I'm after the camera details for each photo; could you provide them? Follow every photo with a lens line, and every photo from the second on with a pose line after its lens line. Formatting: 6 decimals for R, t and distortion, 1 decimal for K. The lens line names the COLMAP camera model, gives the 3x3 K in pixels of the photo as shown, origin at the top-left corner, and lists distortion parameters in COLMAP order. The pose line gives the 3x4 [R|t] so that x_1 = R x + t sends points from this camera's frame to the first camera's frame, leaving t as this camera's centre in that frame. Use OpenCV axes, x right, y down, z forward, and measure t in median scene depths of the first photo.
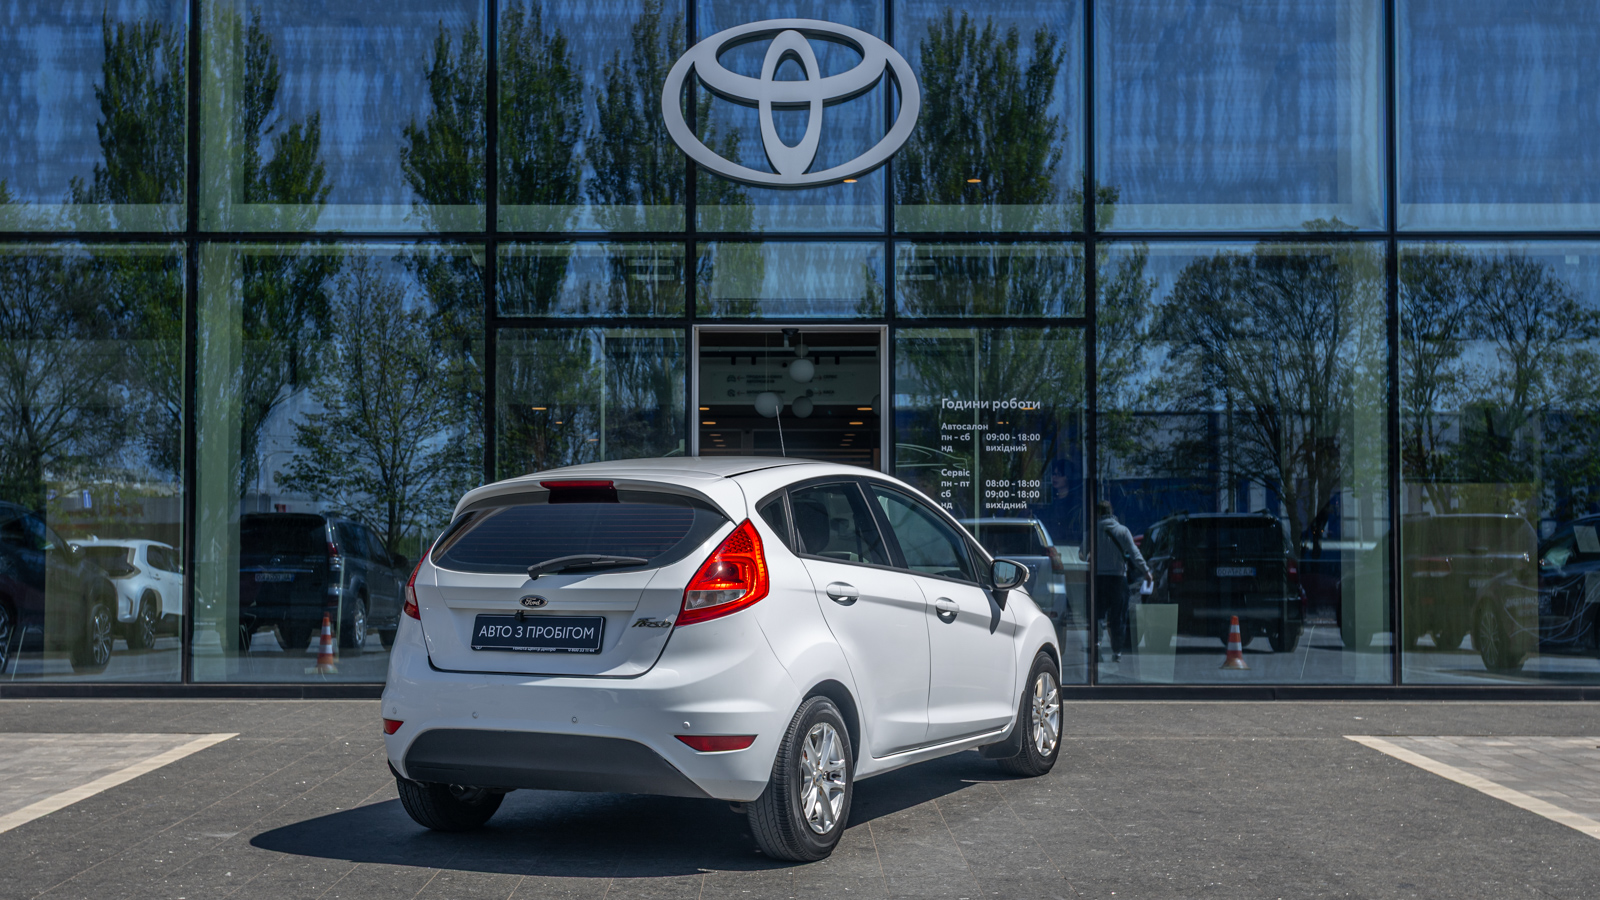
lens RADIAL K [[2936.1, 0, 799.3], [0, 2936.1, 510.3], [0, 0, 1]] dist [0.021153, -0.184443]
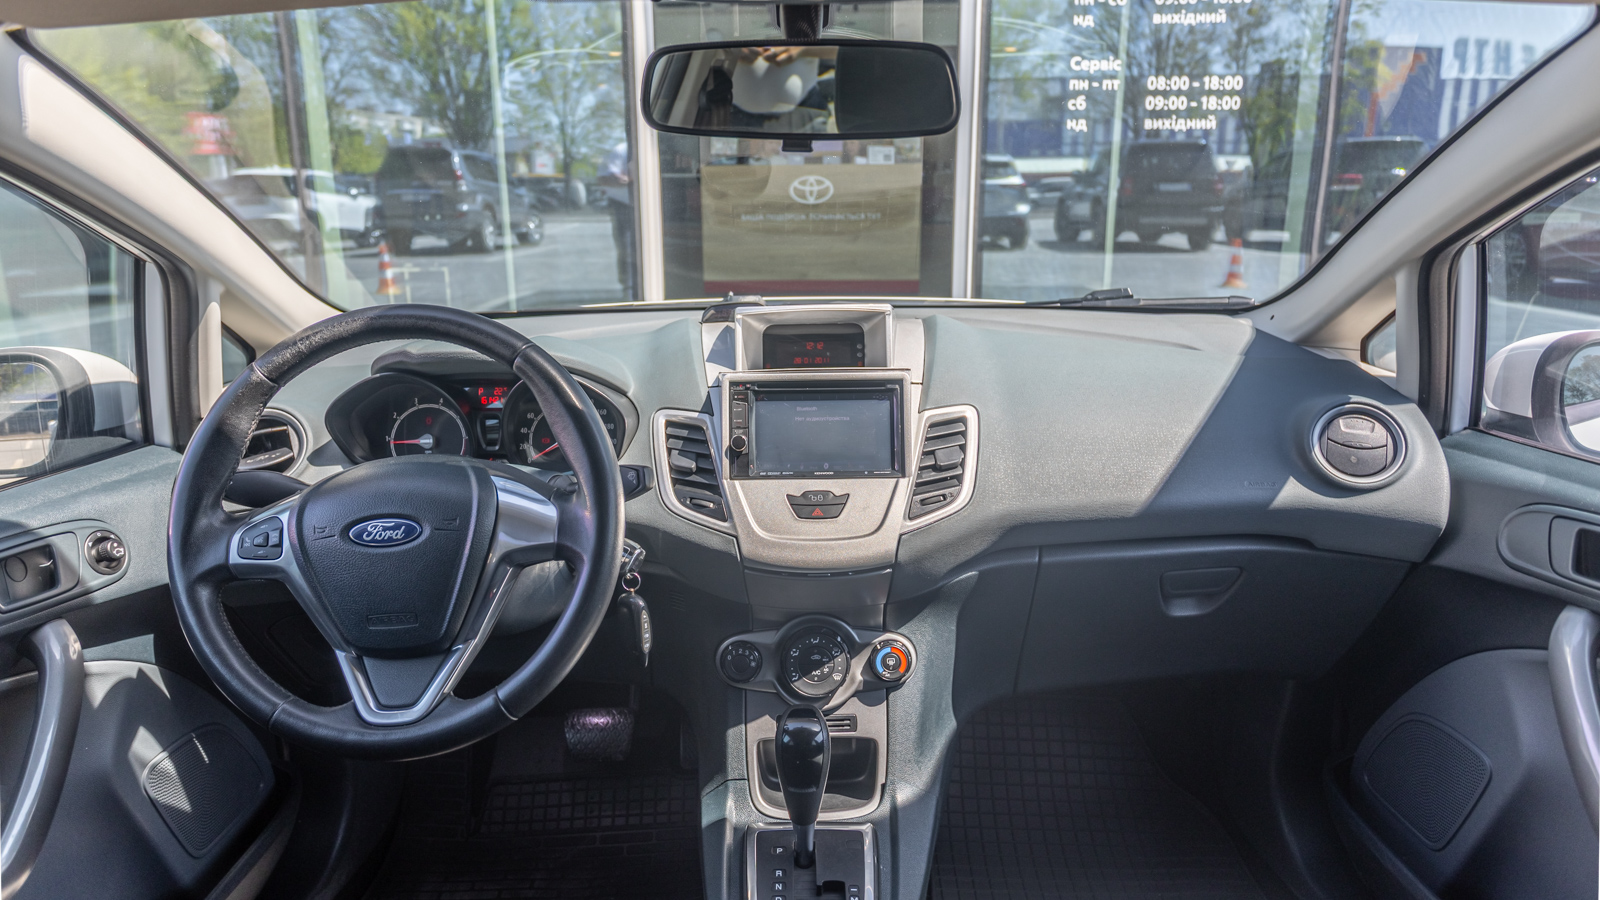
lens RADIAL K [[988.6, 0, 800.0], [0, 988.6, 450.0], [0, 0, 1]] dist [-0.007798, 0.019488]
pose [[0.999627, -0.001594, -0.027257, 0.000712], [0.009667, 0.954299, 0.298697, 0.000567], [0.025535, -0.298849, 0.953959, 0.547640]]
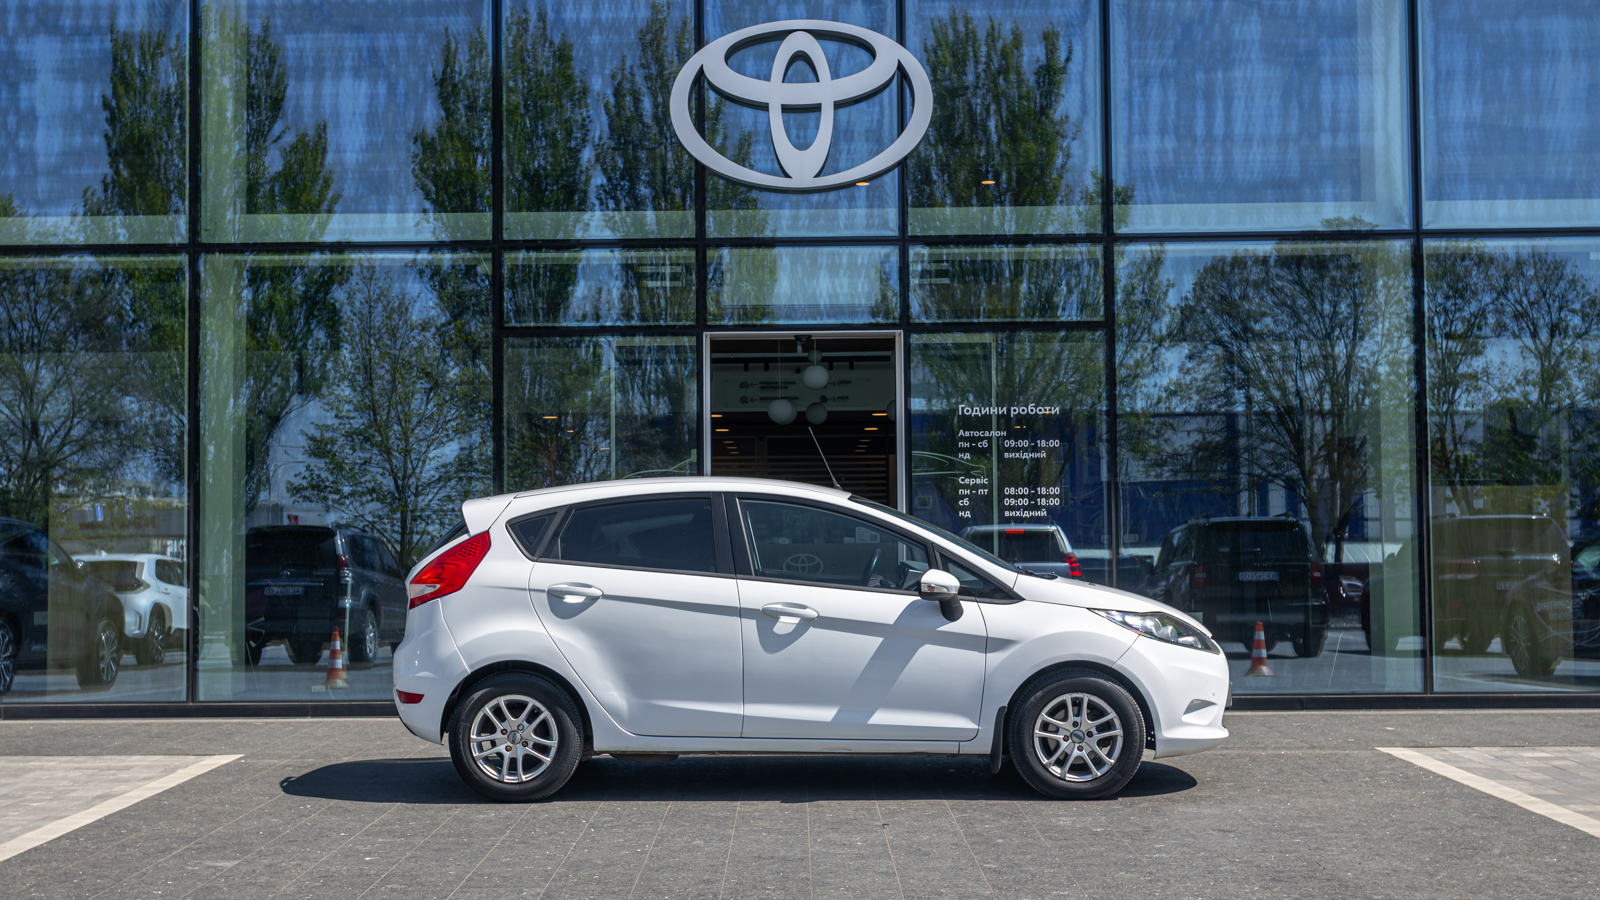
lens RADIAL K [[2942.8, 0, 772.0], [0, 2942.8, 476.5], [0, 0, 1]] dist [0.012598, -0.080473]
pose [[0.999848, -0.009822, -0.014437, 0.000173], [0.009636, 0.999870, -0.012898, -0.001455], [0.014562, 0.012756, 0.999813, 0.012567]]
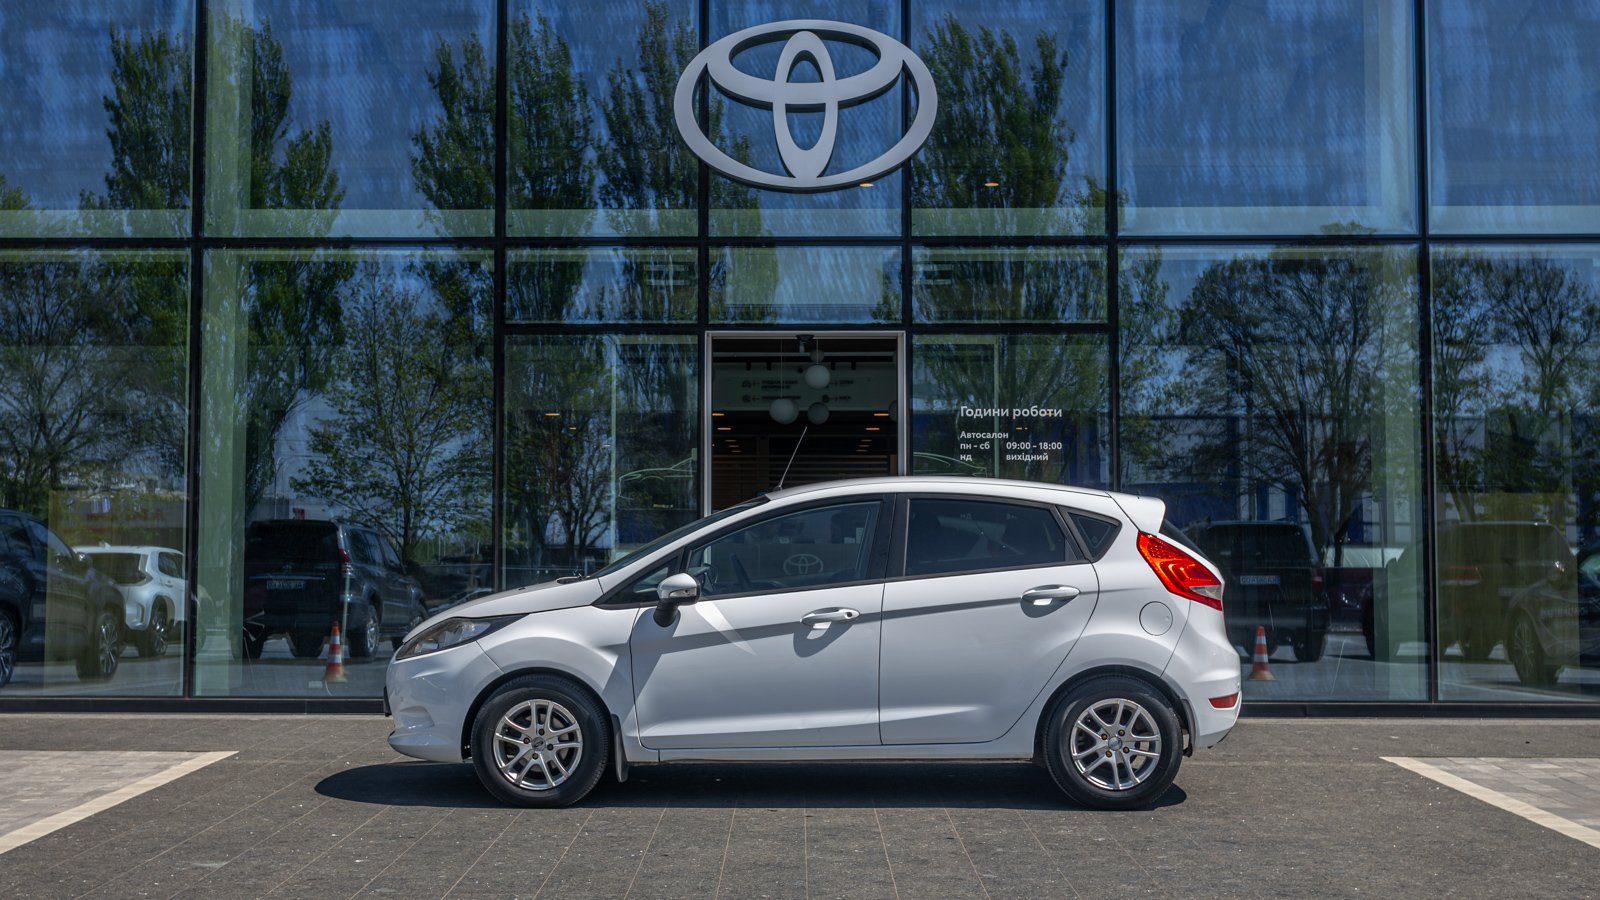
lens RADIAL K [[2908.7, 0, 739.0], [0, 2908.7, 404.5], [0, 0, 1]] dist [0.005424, -0.000327]
pose [[0.999650, -0.000642, -0.026457, 0.000388], [-0.000334, 0.999319, -0.036888, -0.002054], [0.026463, 0.036883, 0.998969, 0.023012]]
